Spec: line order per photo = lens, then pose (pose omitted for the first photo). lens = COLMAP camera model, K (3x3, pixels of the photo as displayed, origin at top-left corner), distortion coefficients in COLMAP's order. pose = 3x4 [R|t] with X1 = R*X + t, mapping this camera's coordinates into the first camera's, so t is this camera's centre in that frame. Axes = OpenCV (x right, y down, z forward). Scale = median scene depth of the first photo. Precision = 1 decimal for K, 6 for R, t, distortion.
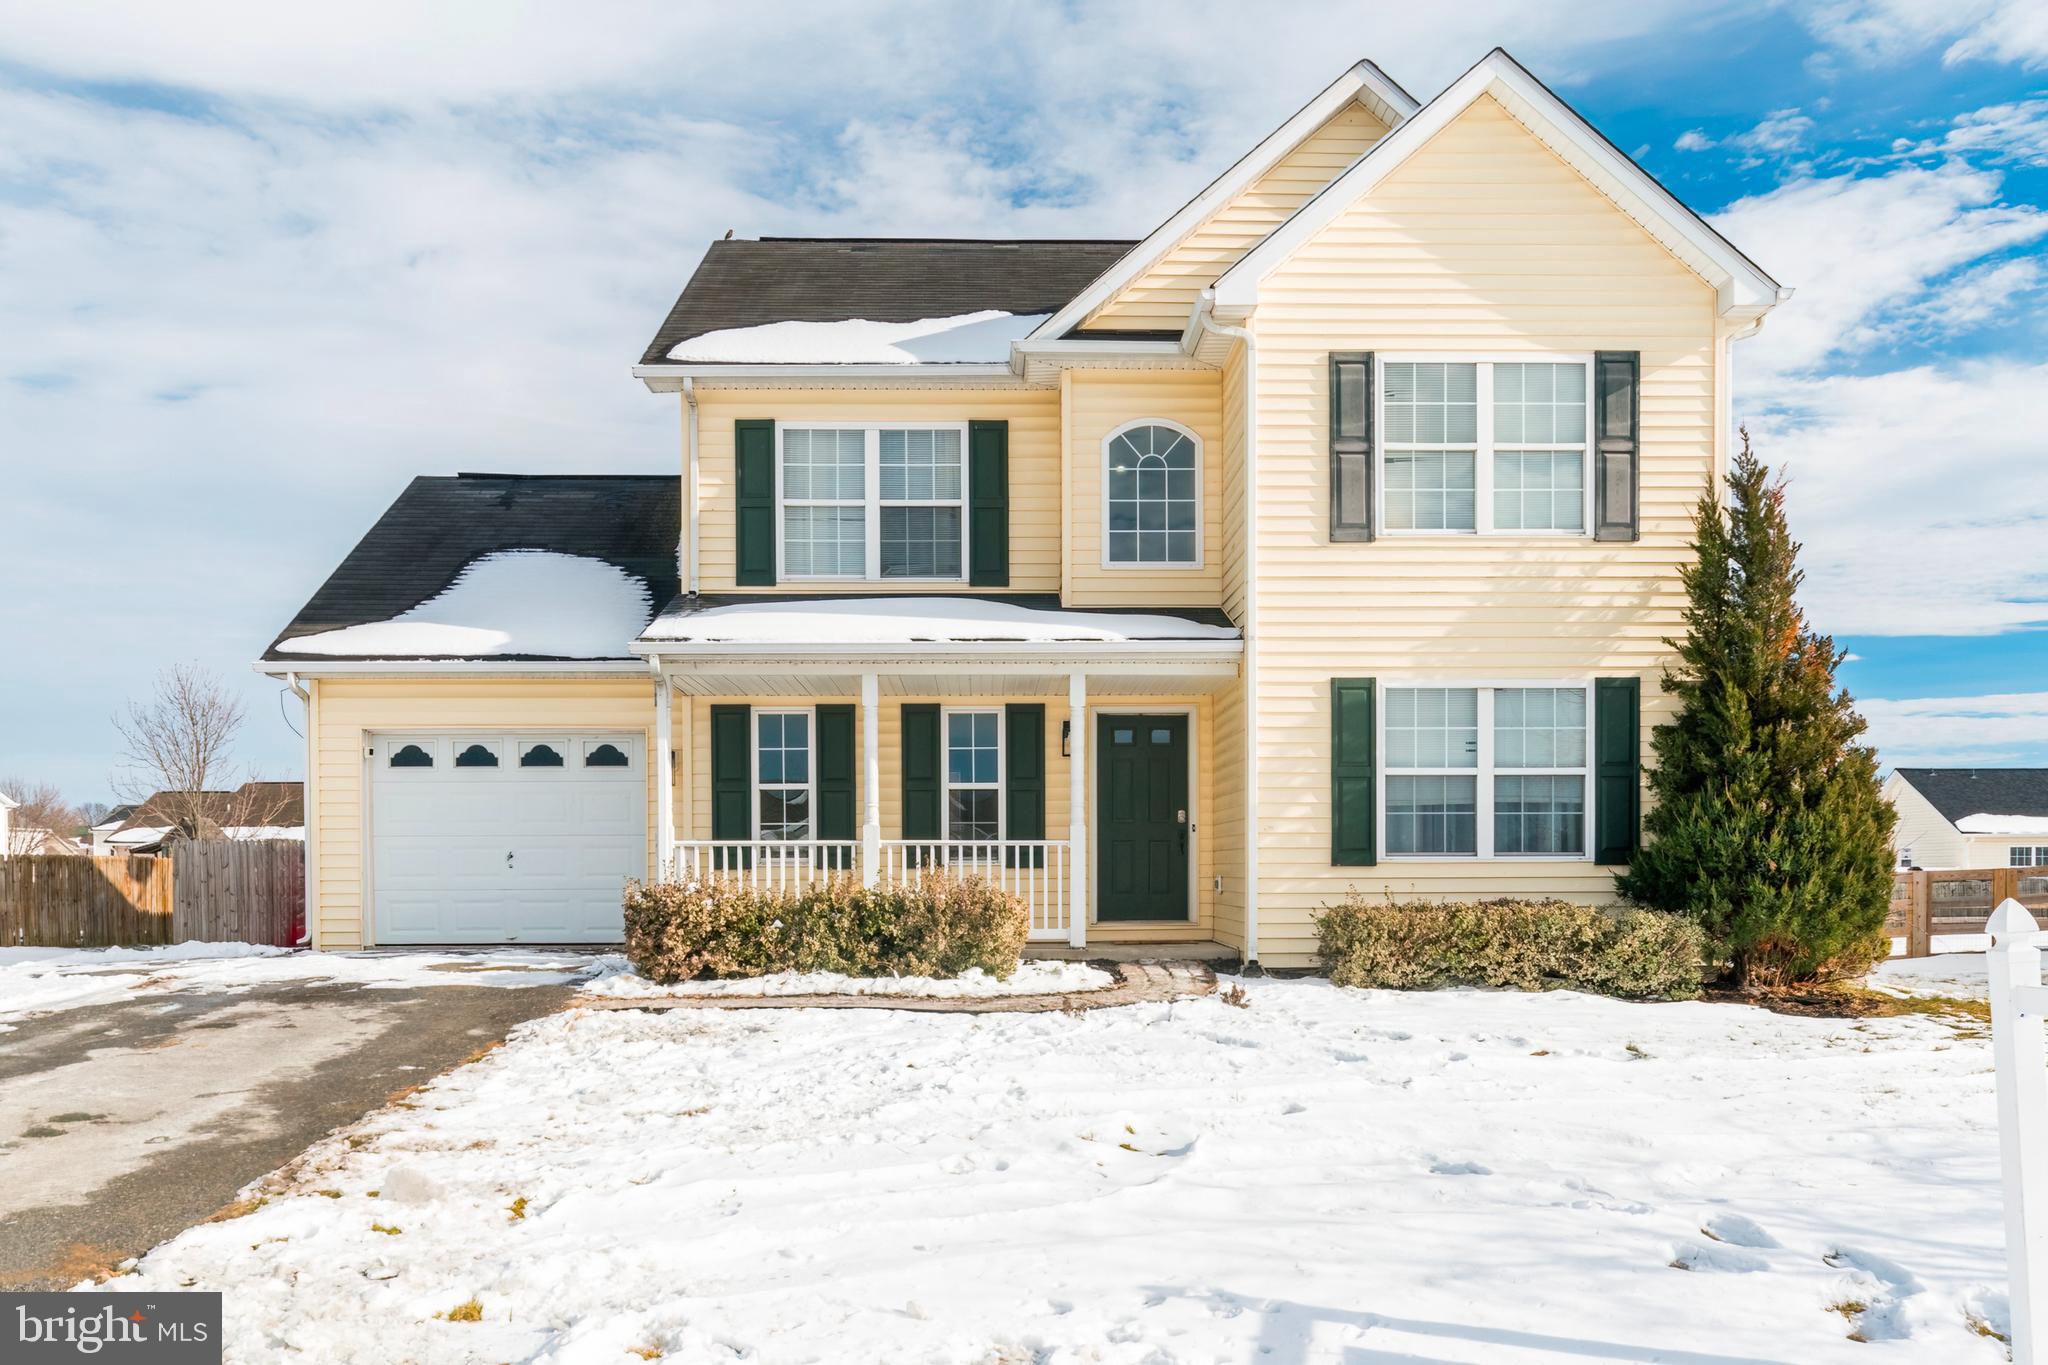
lens RADIAL K [[1523.6, 0, 983.1], [0, 1523.6, 863.9], [0, 0, 1]] dist [-0.004515, -0.003364]
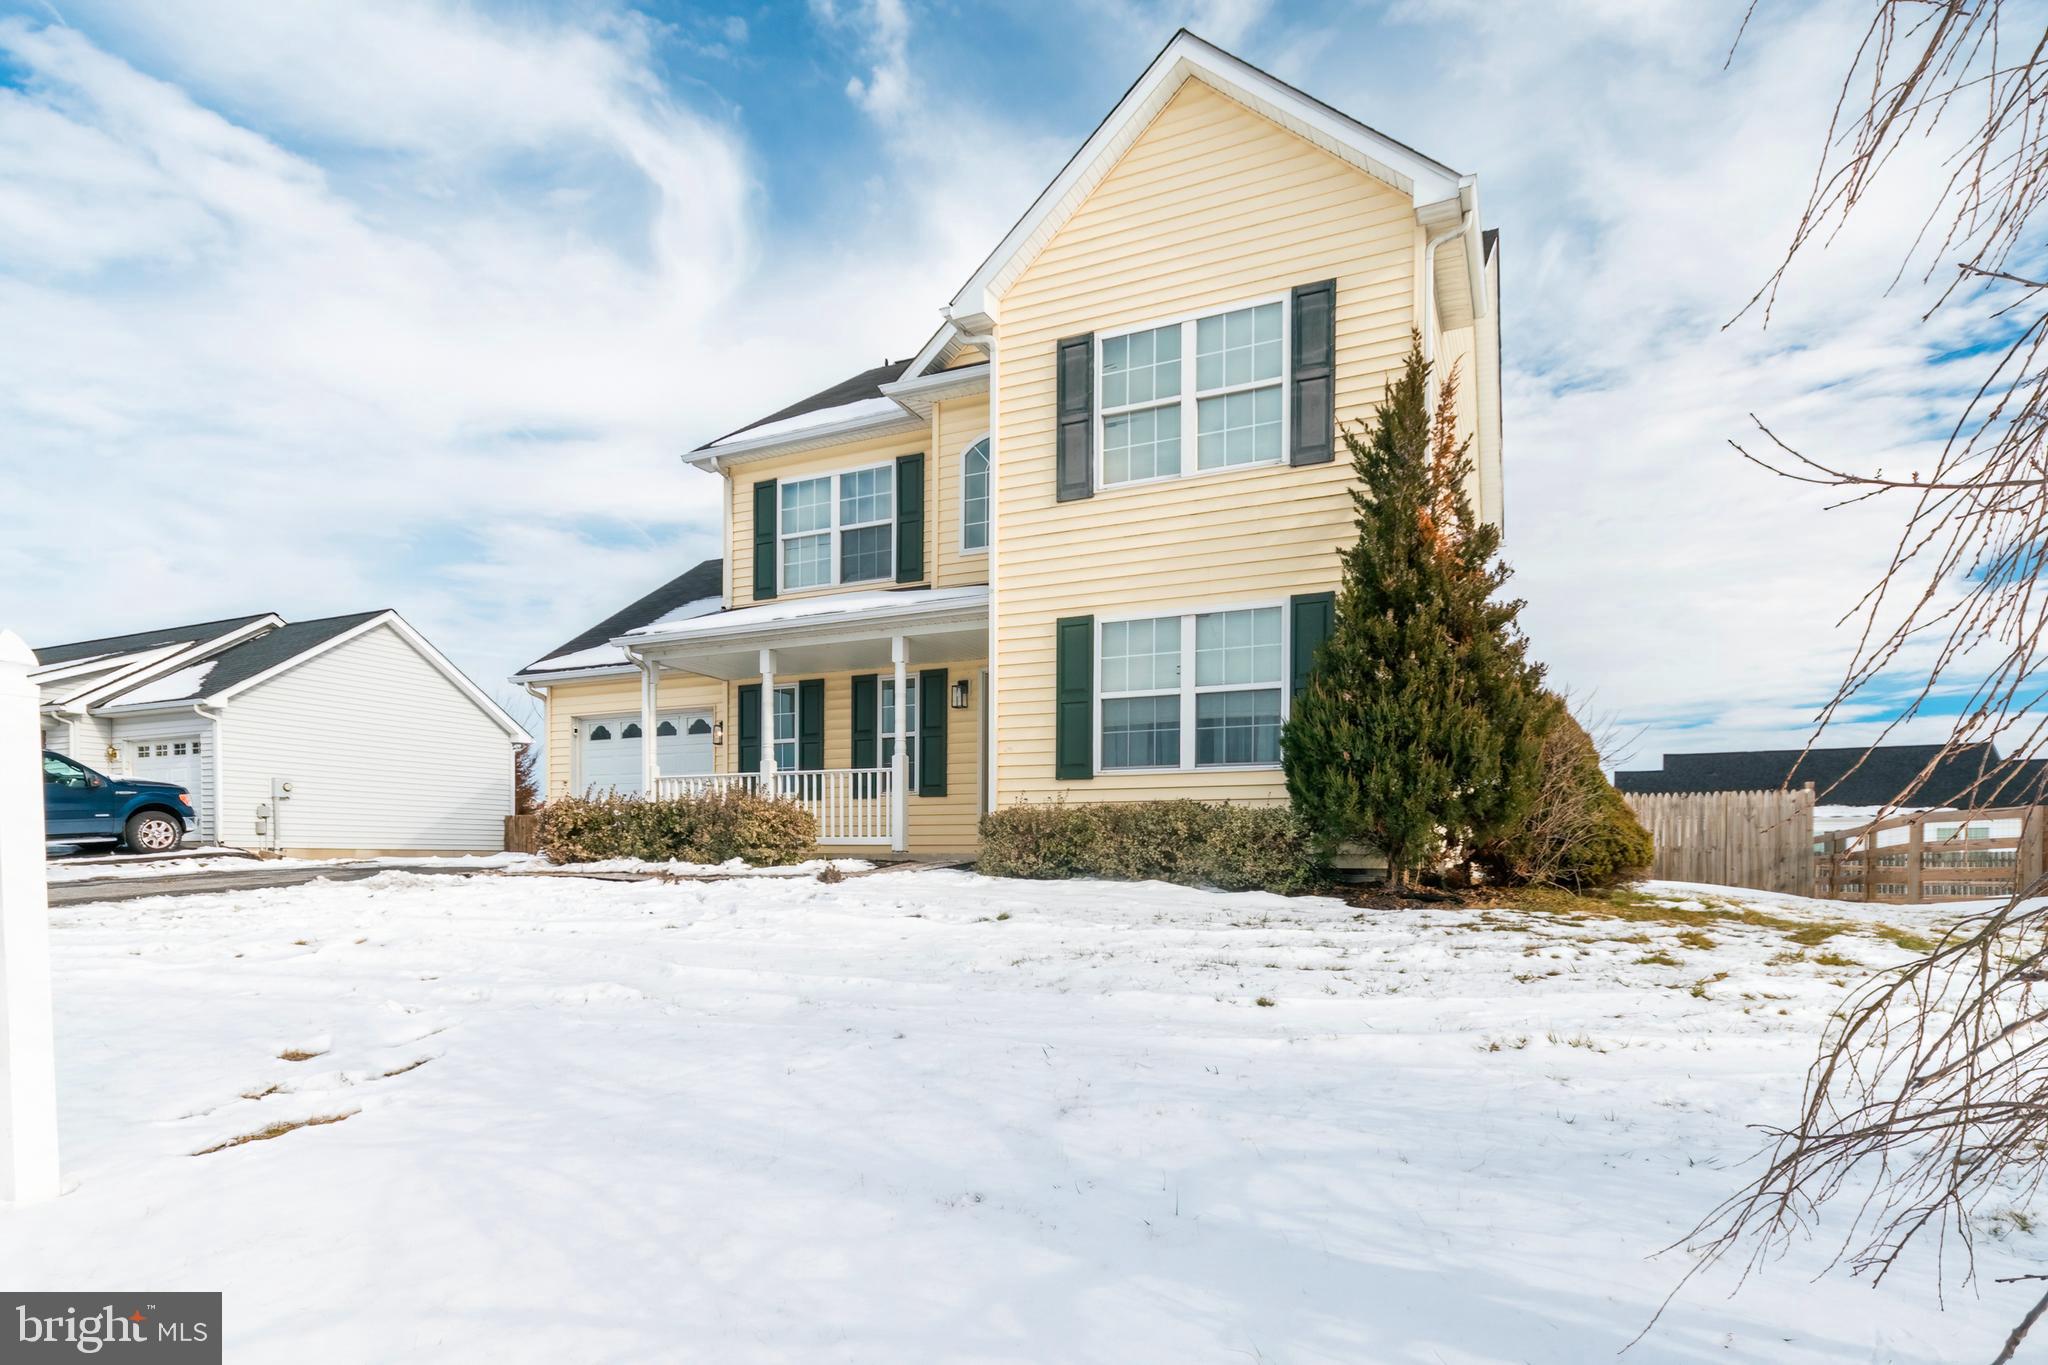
lens RADIAL K [[1053.8, 0, 1006.0], [0, 1053.8, 847.8], [0, 0, 1]] dist [-0.002543, 0.000216]
pose [[0.901256, 0.002470, -0.433280, 0.541572], [-0.004194, 0.999987, -0.003024, 0.056053], [0.433266, 0.004542, 0.901254, 0.254933]]
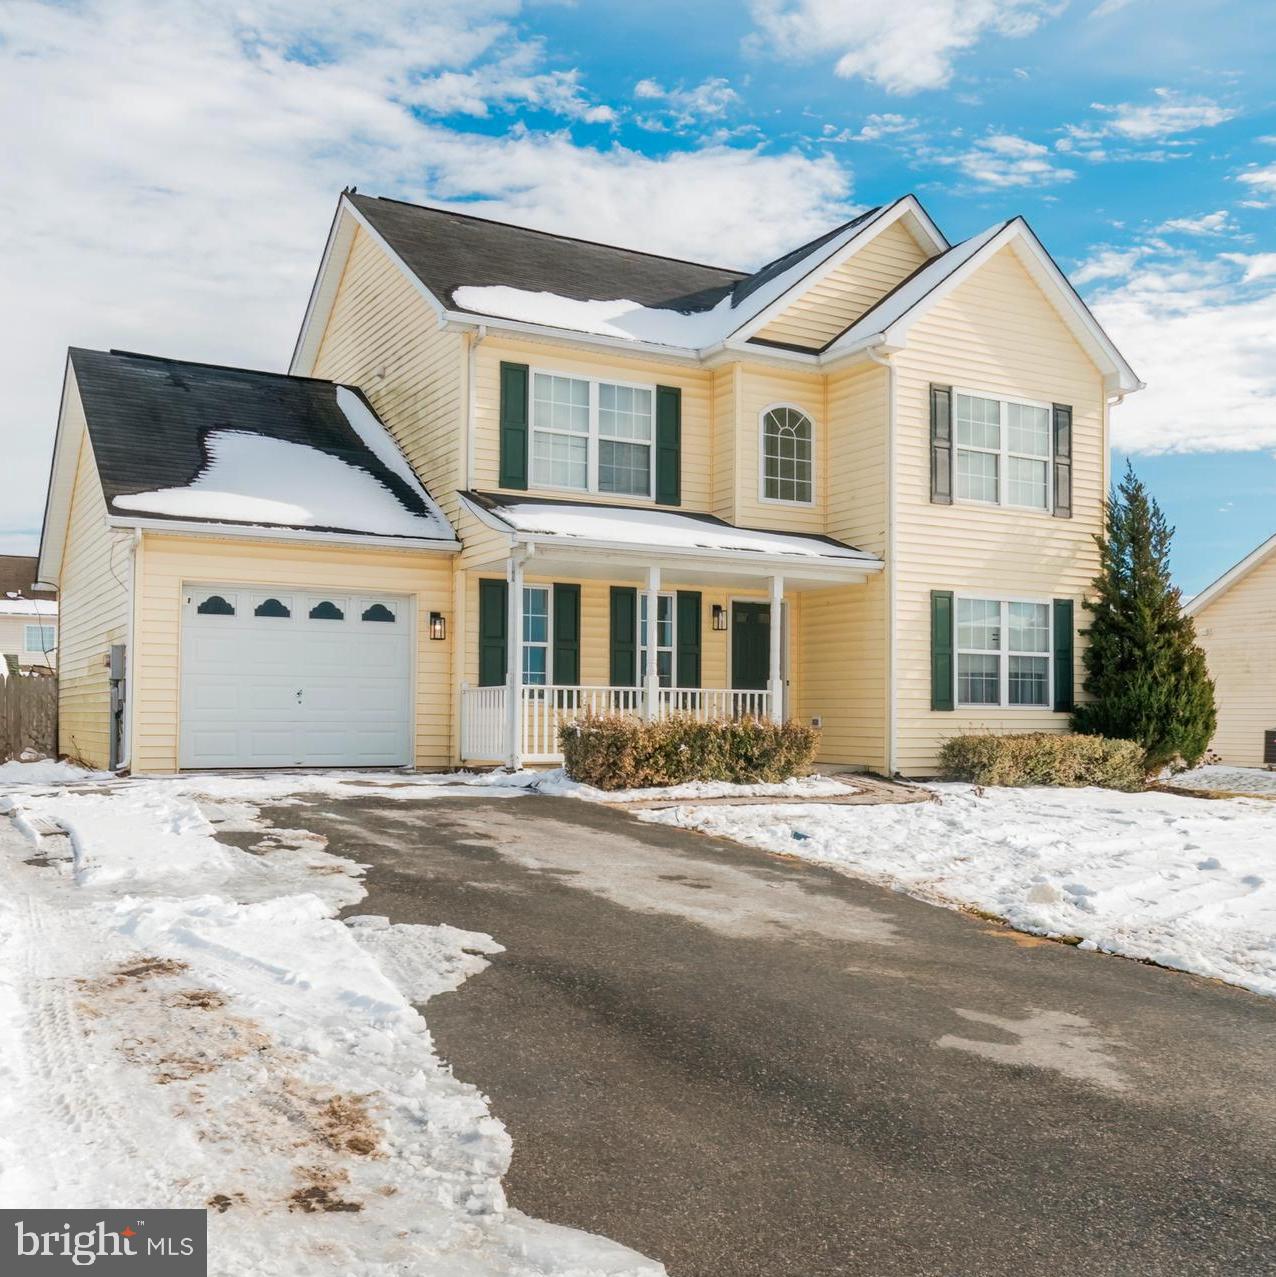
lens RADIAL K [[1320.4, 0, 638.4], [0, 1320.4, 642.8], [0, 0, 1]] dist [-0.016582, 0.000000]
pose [[0.881000, 0.036720, 0.471689, -0.667877], [-0.014251, 0.998591, -0.051121, 0.005392], [-0.472901, 0.038316, 0.880282, -0.044466]]
